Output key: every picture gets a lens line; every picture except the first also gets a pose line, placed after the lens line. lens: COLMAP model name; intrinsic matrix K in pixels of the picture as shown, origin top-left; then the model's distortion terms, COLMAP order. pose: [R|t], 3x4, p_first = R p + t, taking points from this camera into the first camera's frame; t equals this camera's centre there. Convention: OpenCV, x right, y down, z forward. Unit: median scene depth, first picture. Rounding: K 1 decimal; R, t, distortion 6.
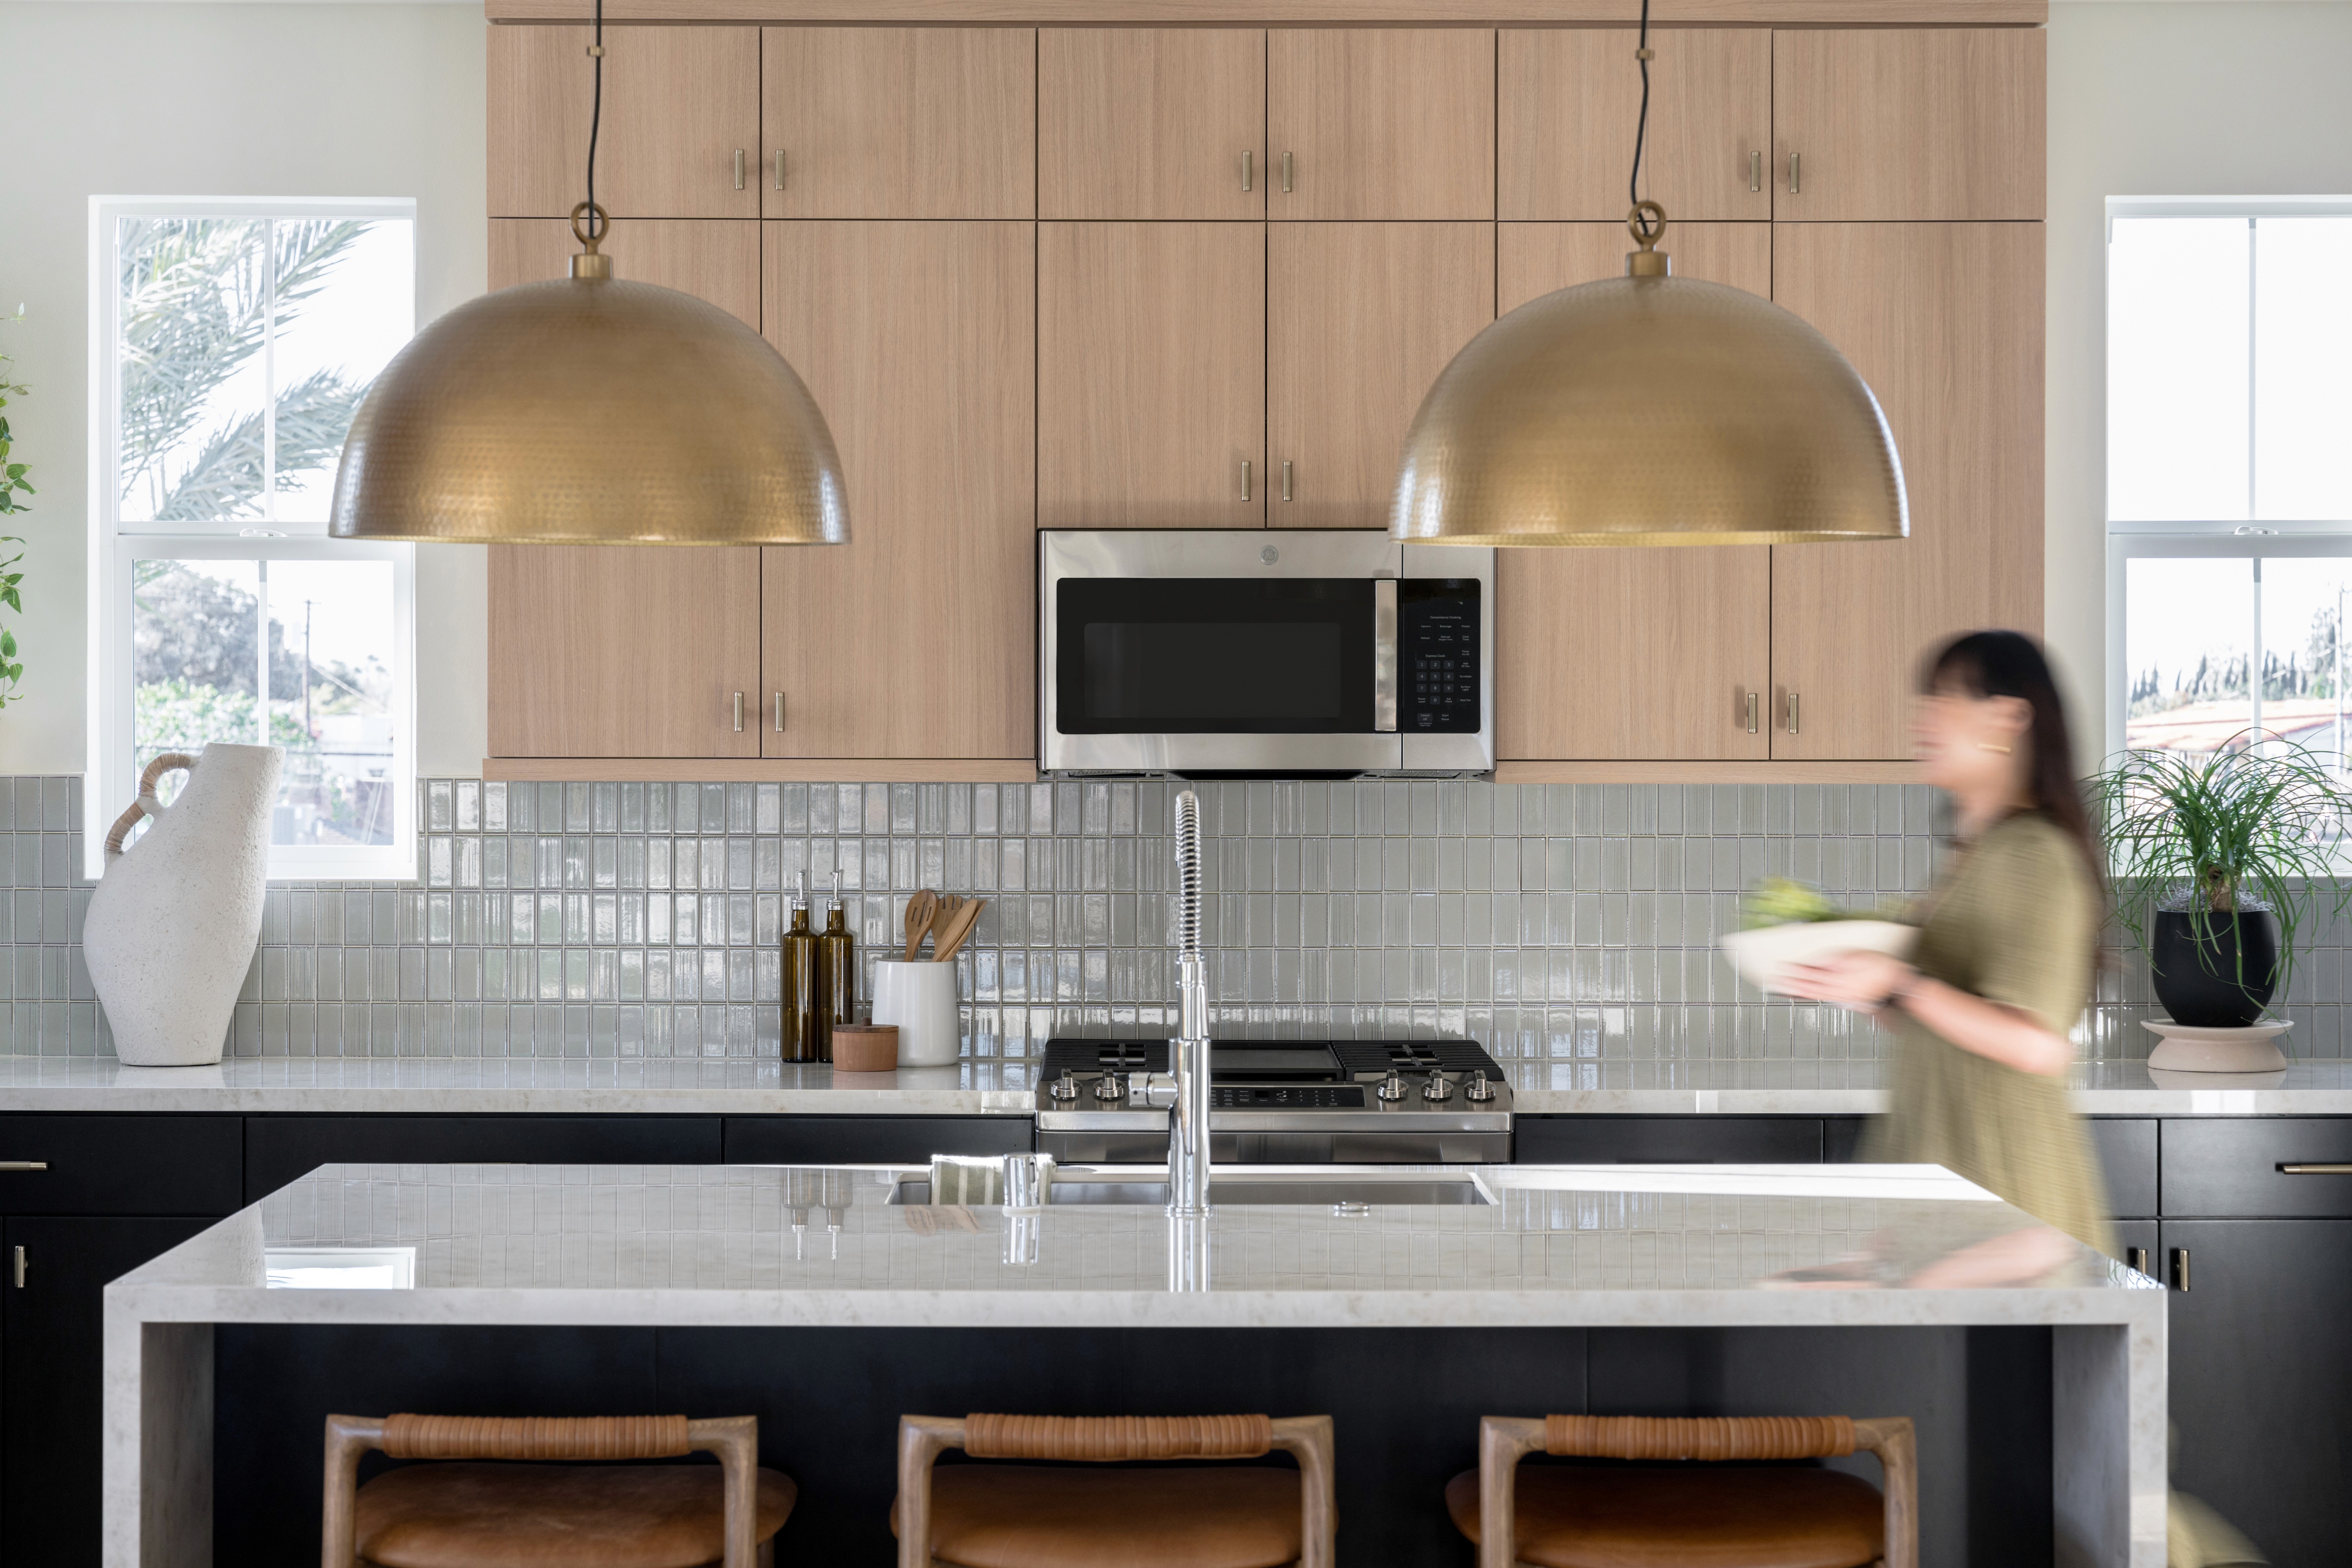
lens RADIAL K [[4511.2, 0, 1071.5], [0, 4511.2, 739.4], [0, 0, 1]] dist [0.014383, 0.016739]
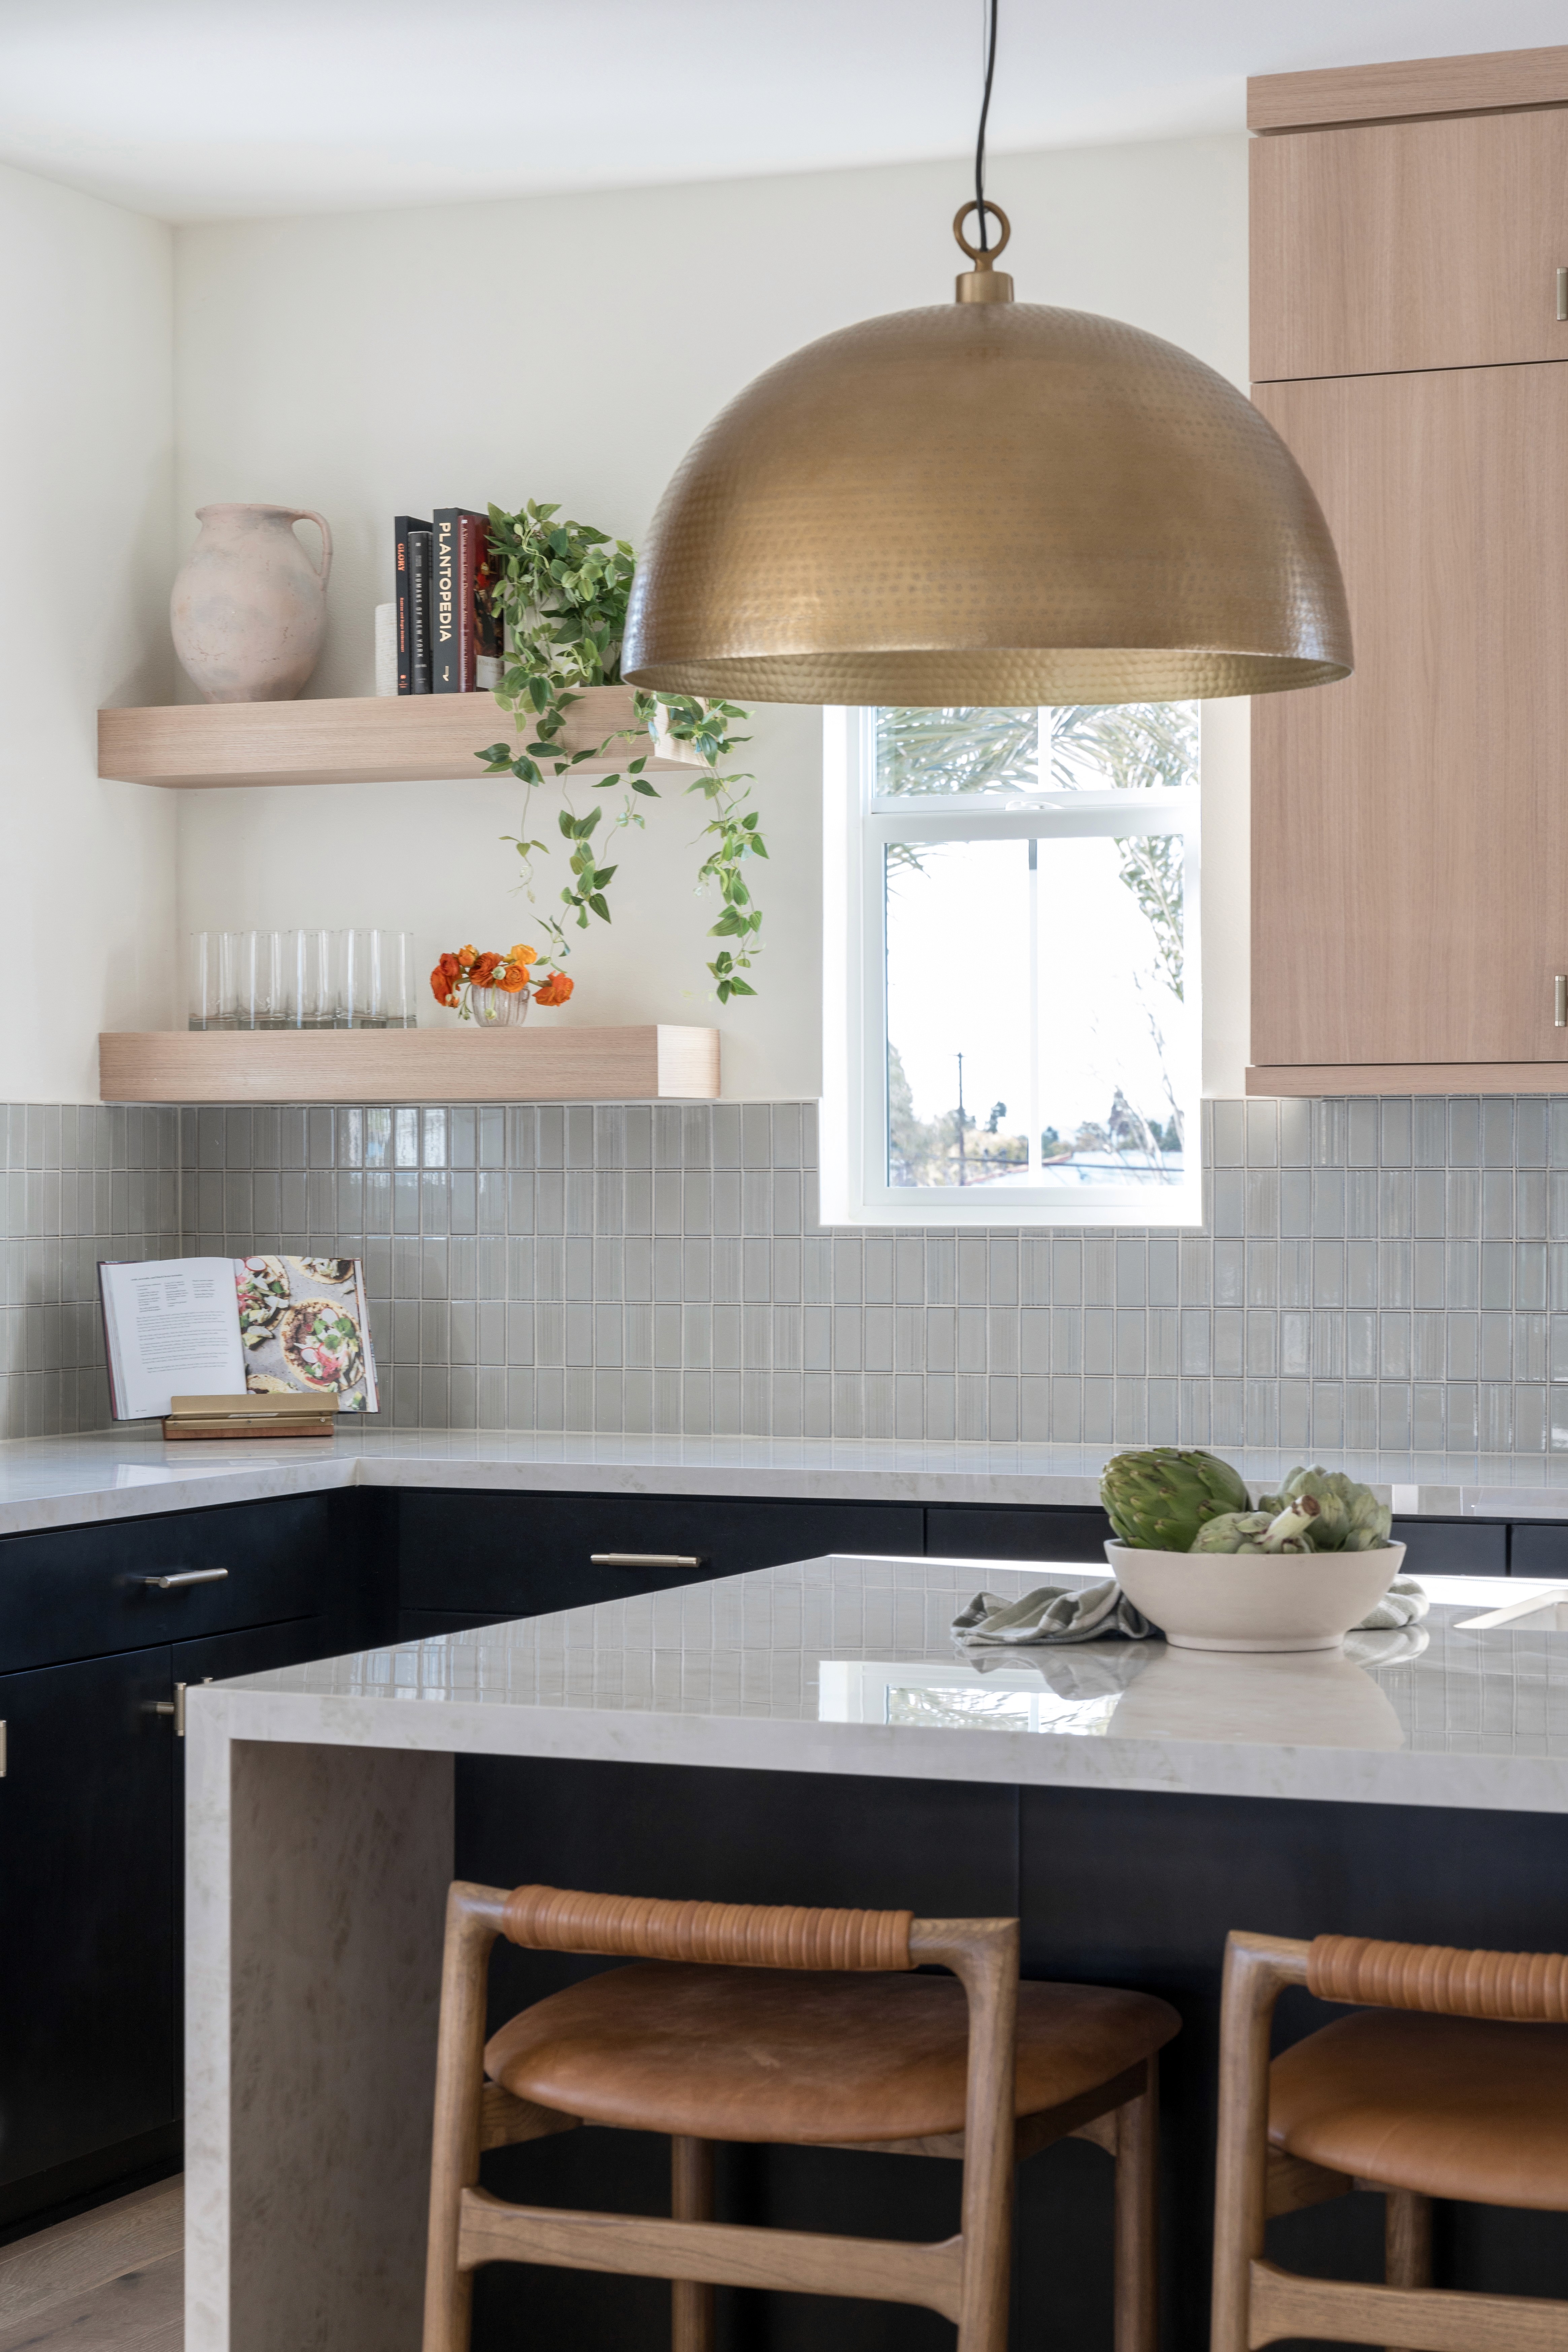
lens RADIAL K [[4511.4, 0, 783.0], [0, 4511.4, 1254.1], [0, 0, 1]] dist [0.014383, 0.016739]
pose [[0.923047, 0.001788, -0.384684, 0.155175], [0.002652, 0.999936, 0.011010, 0.043780], [0.384679, -0.011183, 0.922983, 0.368553]]
